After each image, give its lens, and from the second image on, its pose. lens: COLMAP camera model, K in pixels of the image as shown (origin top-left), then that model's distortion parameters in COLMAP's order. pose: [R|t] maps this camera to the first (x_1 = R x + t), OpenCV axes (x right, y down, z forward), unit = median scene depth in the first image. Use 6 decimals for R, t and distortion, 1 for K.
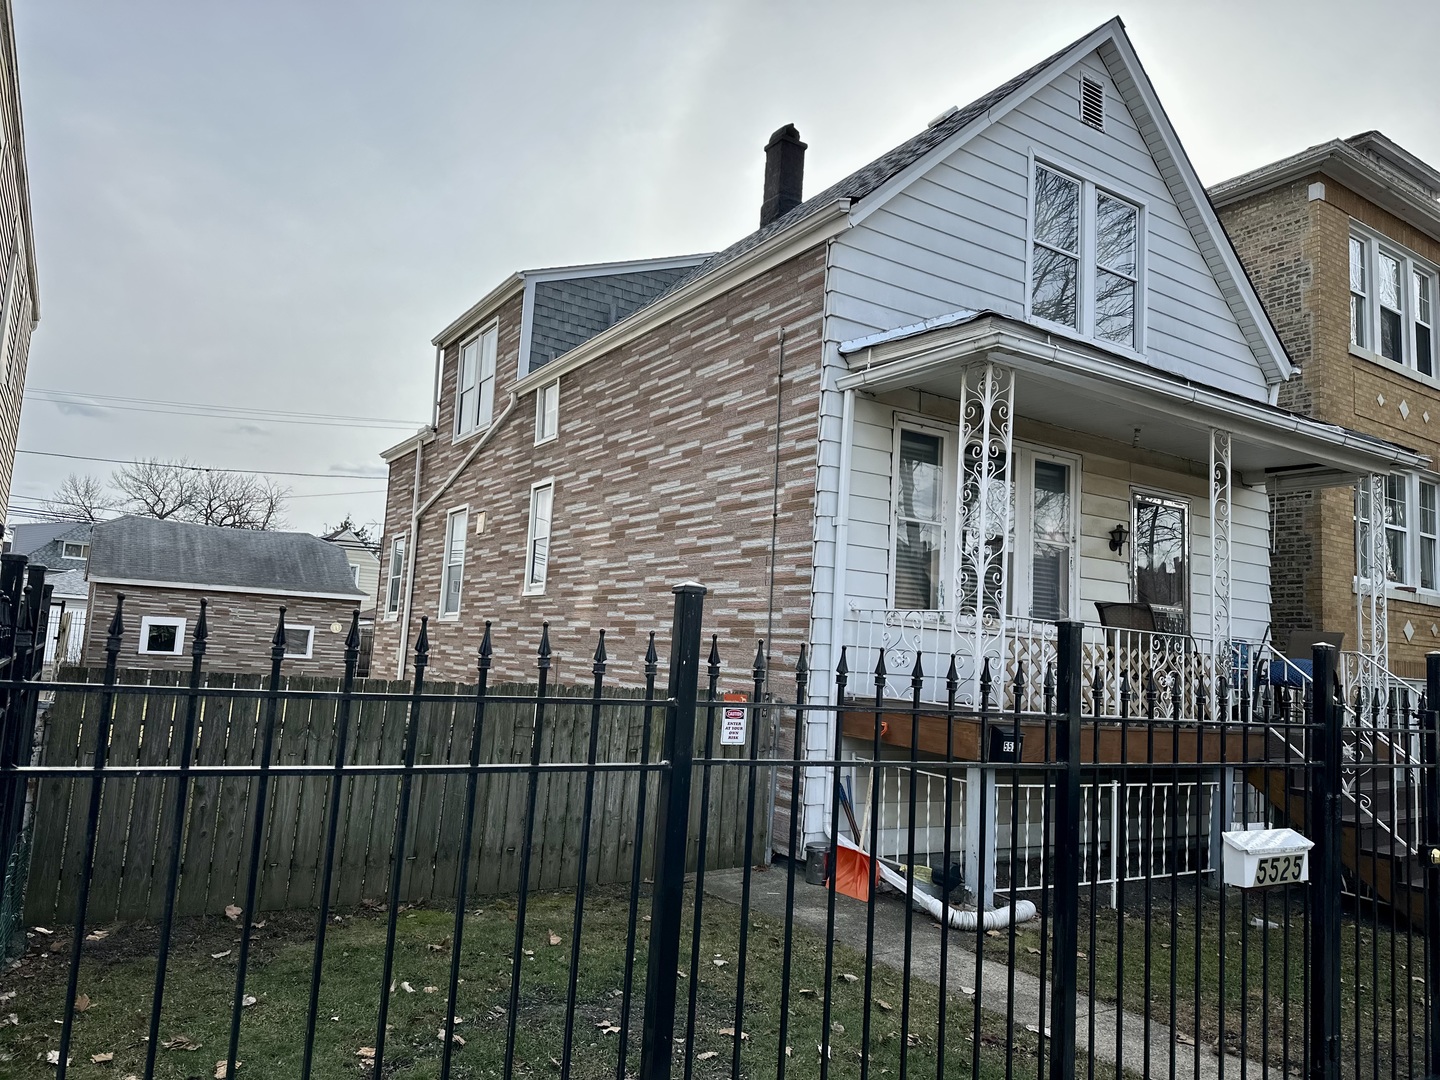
lens RADIAL K [[1004.5, 0, 720.0], [0, 1004.5, 540.0], [0, 0, 1]] dist [0.051682, -0.000475]
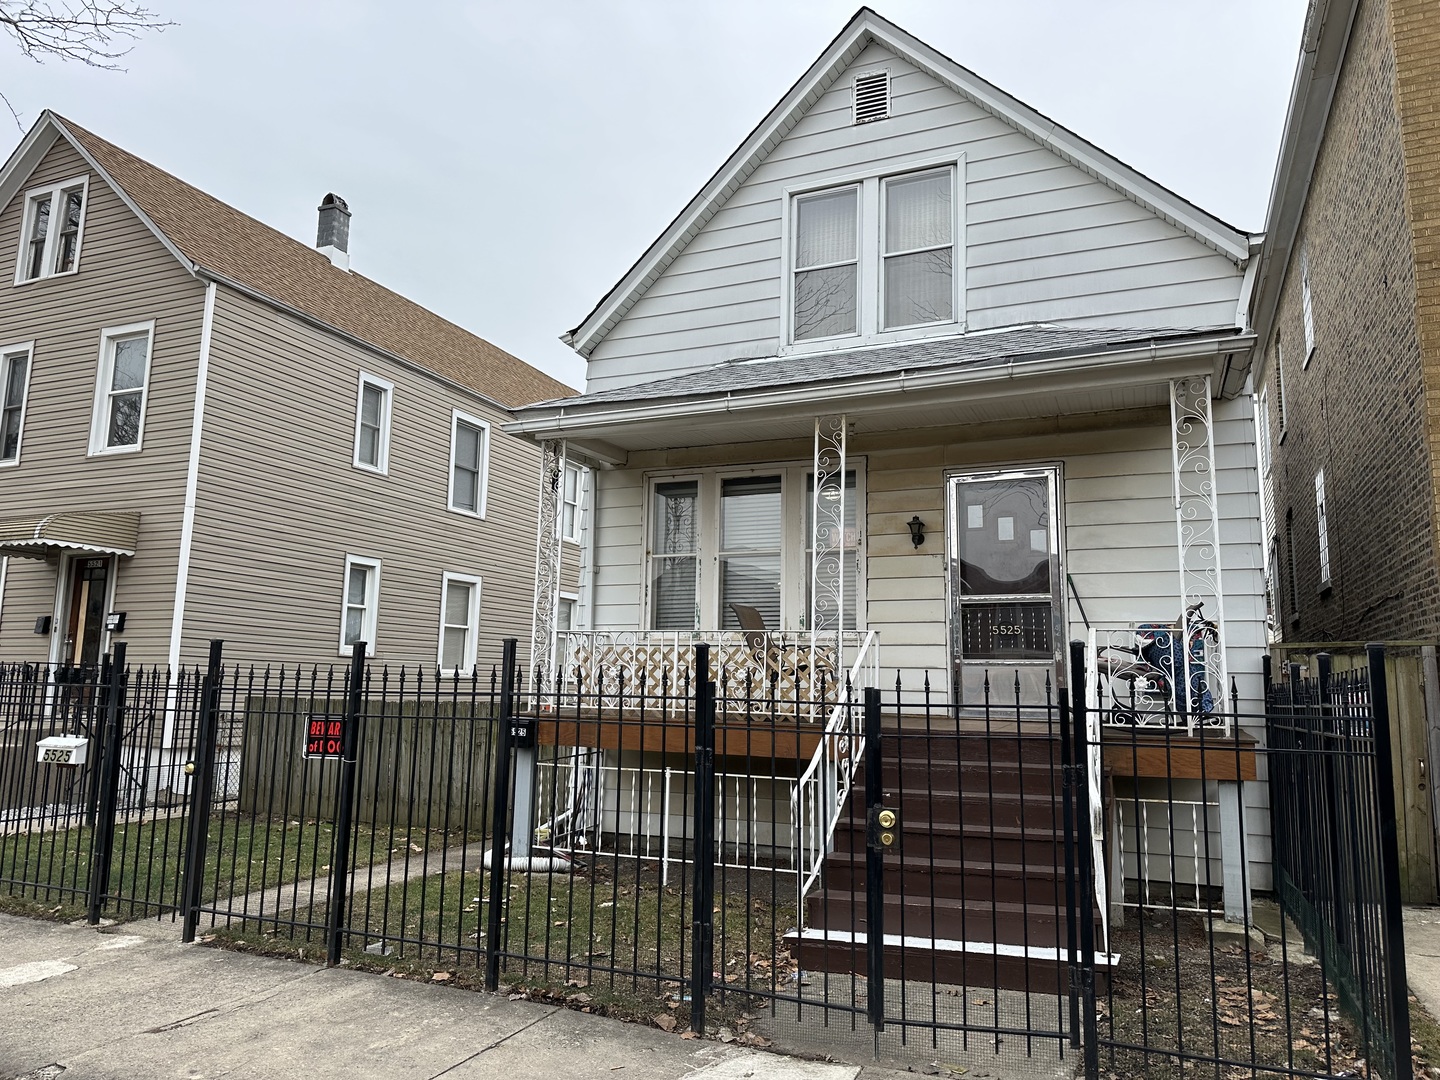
lens RADIAL K [[1004.5, 0, 720.0], [0, 1004.5, 540.0], [0, 0, 1]] dist [0.051682, -0.000475]
pose [[0.553407, -0.173866, -0.814562, 1.053200], [0.111276, 0.984636, -0.134569, 0.111831], [0.825444, -0.016170, 0.564252, 0.328061]]
